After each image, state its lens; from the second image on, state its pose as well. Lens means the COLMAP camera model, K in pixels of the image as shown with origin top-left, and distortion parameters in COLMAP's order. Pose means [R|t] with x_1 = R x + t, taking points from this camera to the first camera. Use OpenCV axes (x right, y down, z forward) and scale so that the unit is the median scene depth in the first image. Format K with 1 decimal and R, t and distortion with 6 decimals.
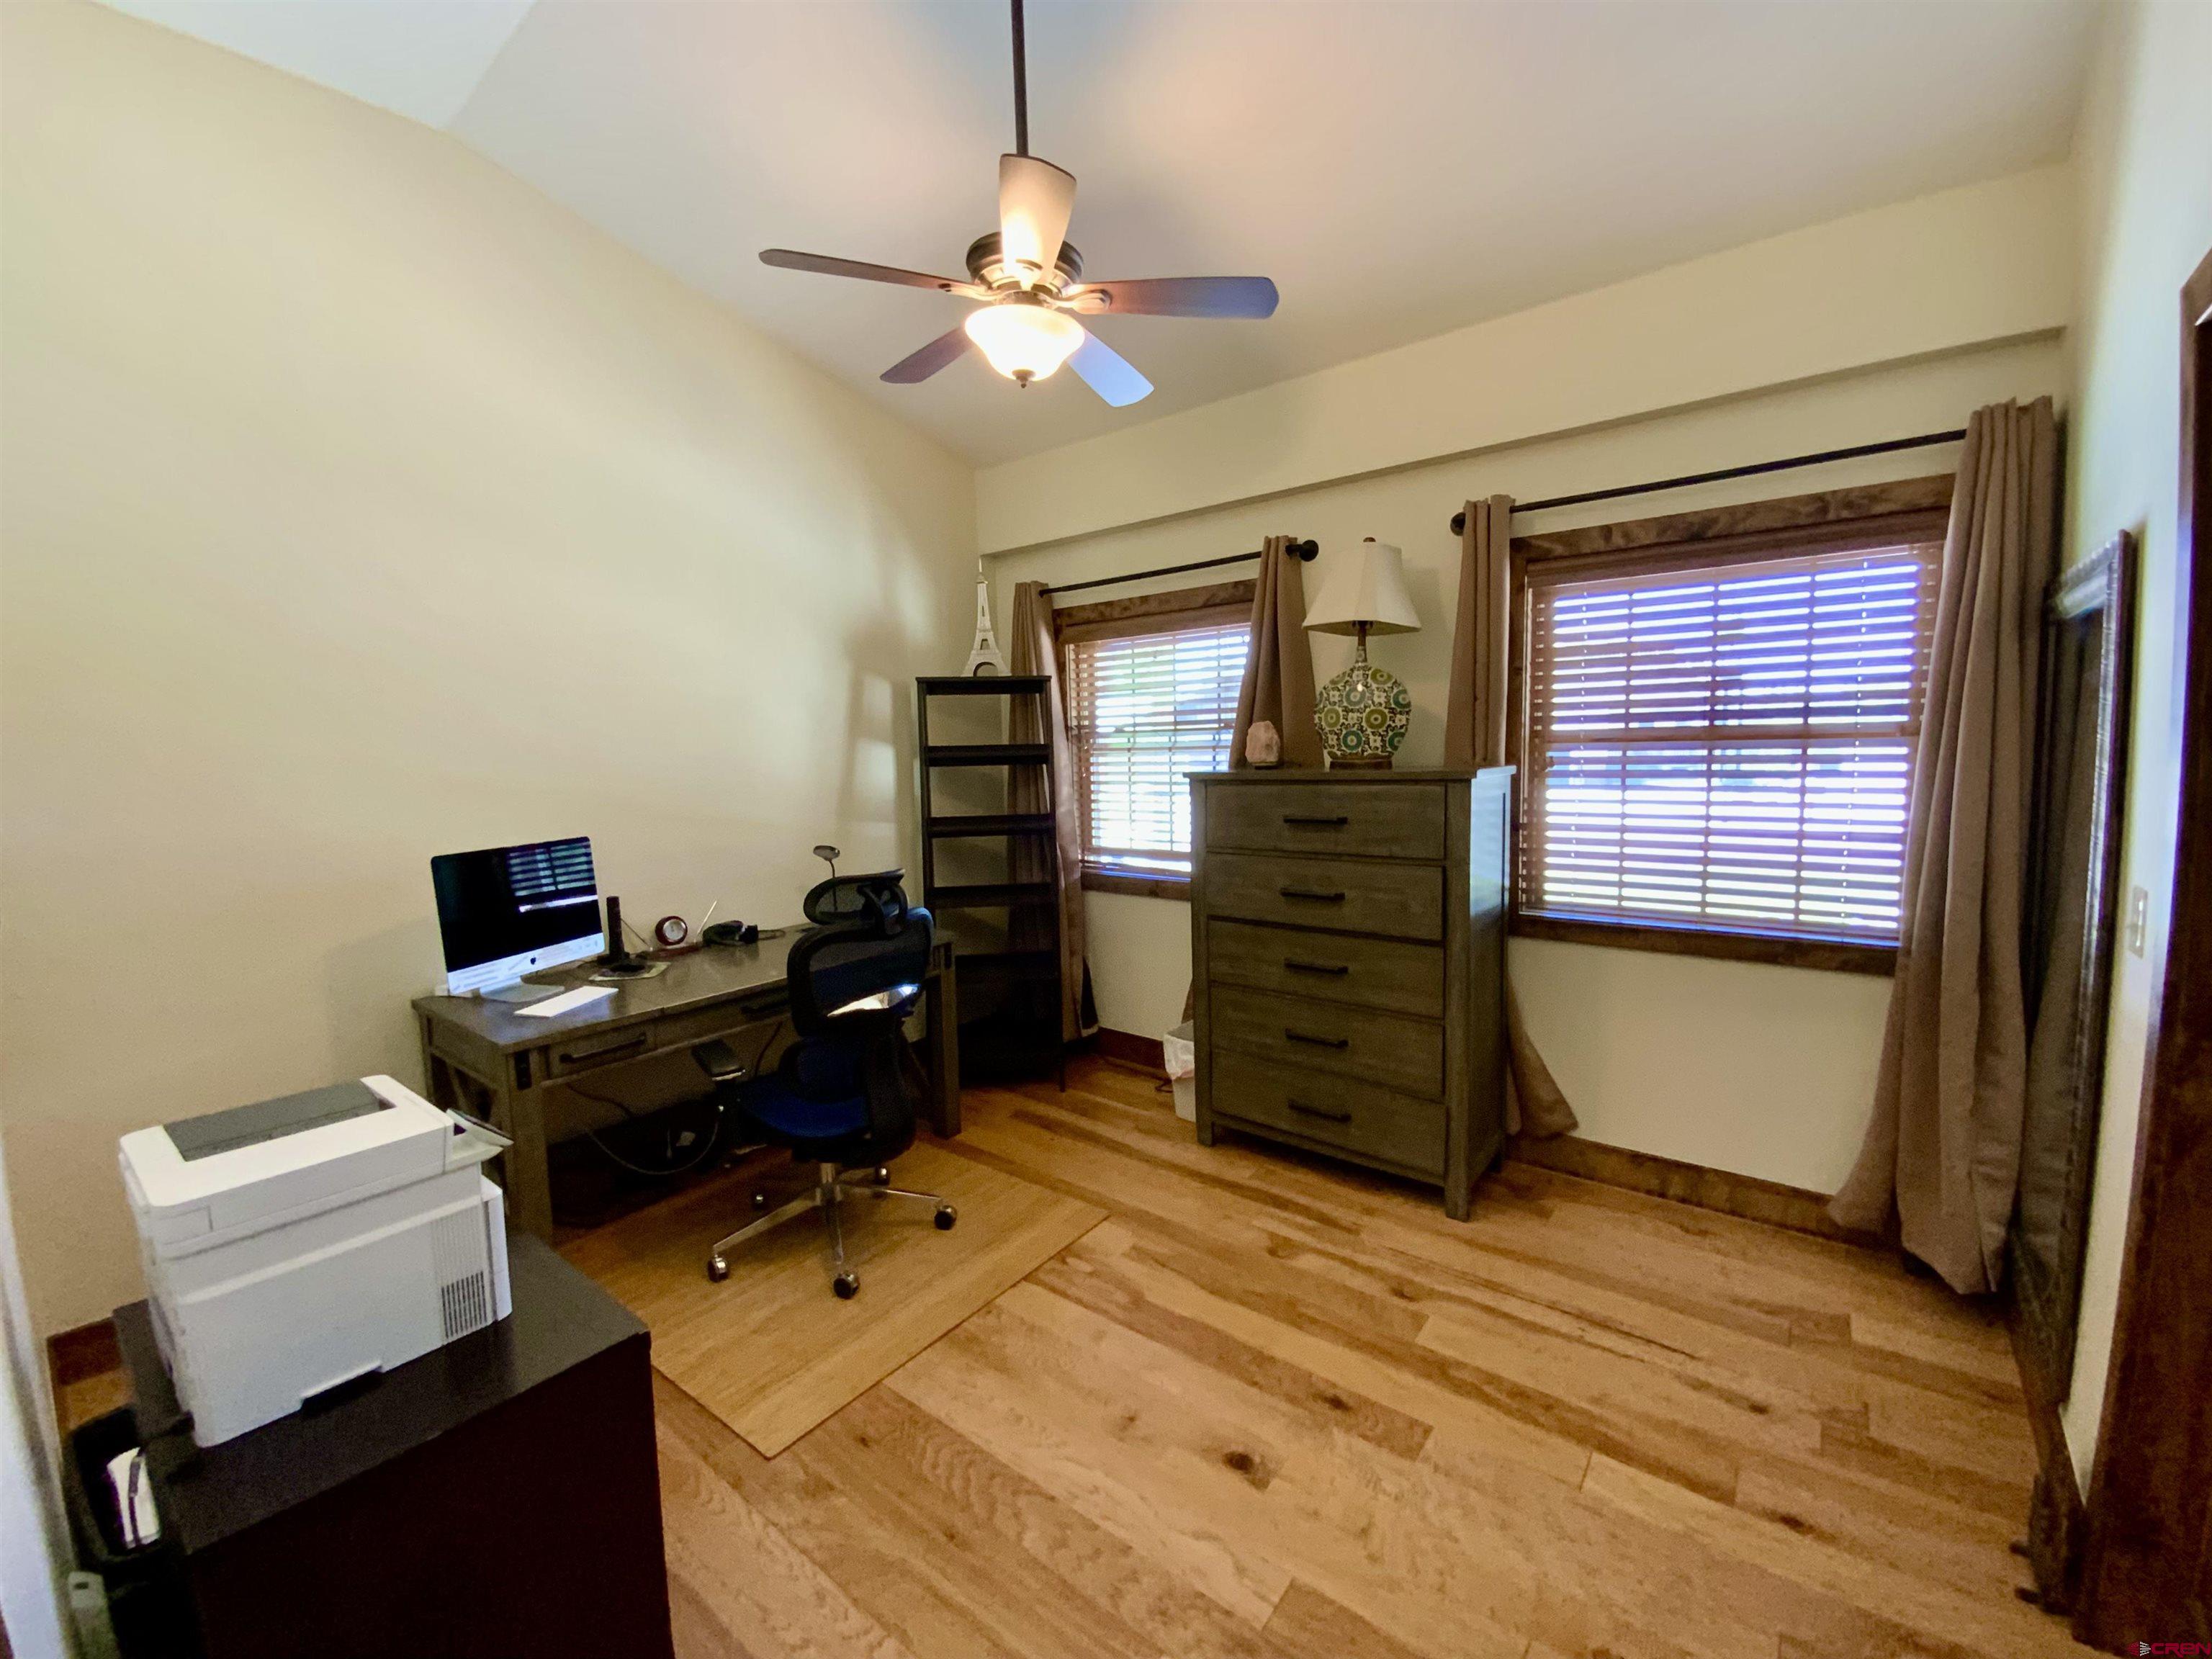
lens RADIAL K [[904.5, 0, 1106.6], [0, 904.5, 844.9], [0, 0, 1]] dist [0.015920, -0.020244]
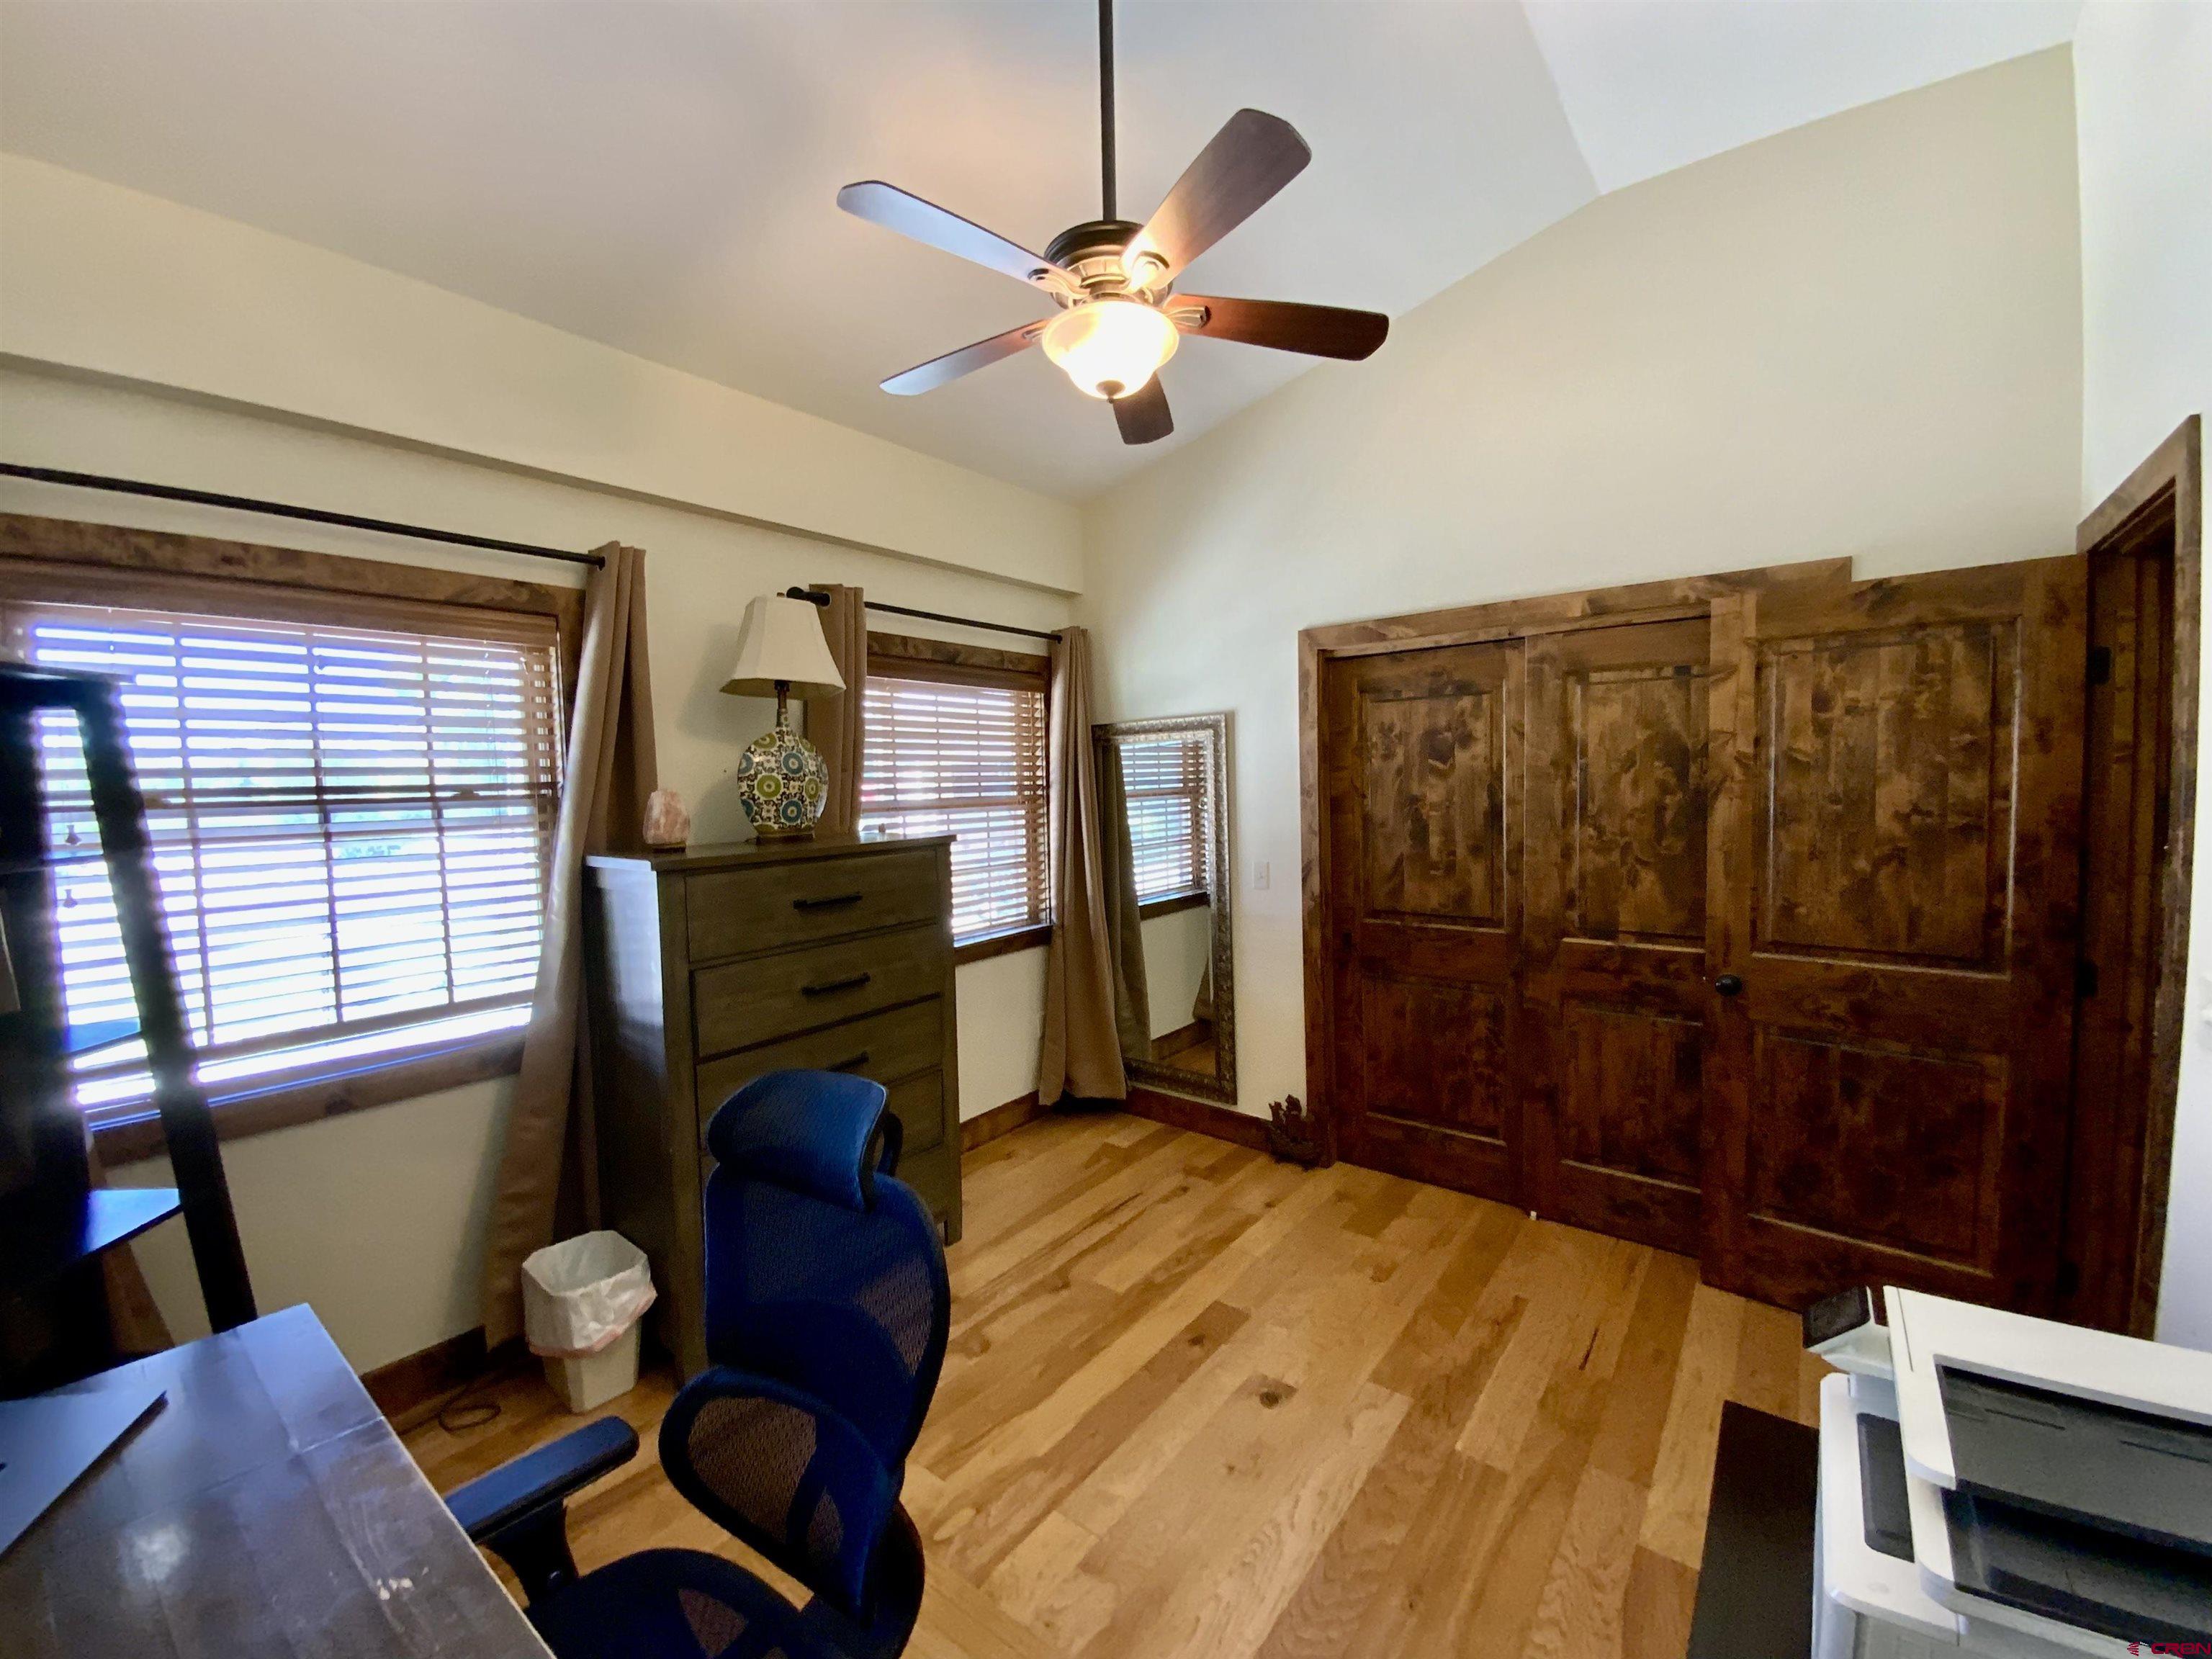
lens RADIAL K [[904.5, 0, 1106.6], [0, 904.5, 844.9], [0, 0, 1]] dist [0.015920, -0.020244]
pose [[-0.016285, -0.047872, 0.998721, -0.748695], [0.128979, 0.990407, 0.049577, -0.102403], [-0.991514, 0.129621, -0.009955, 0.827474]]
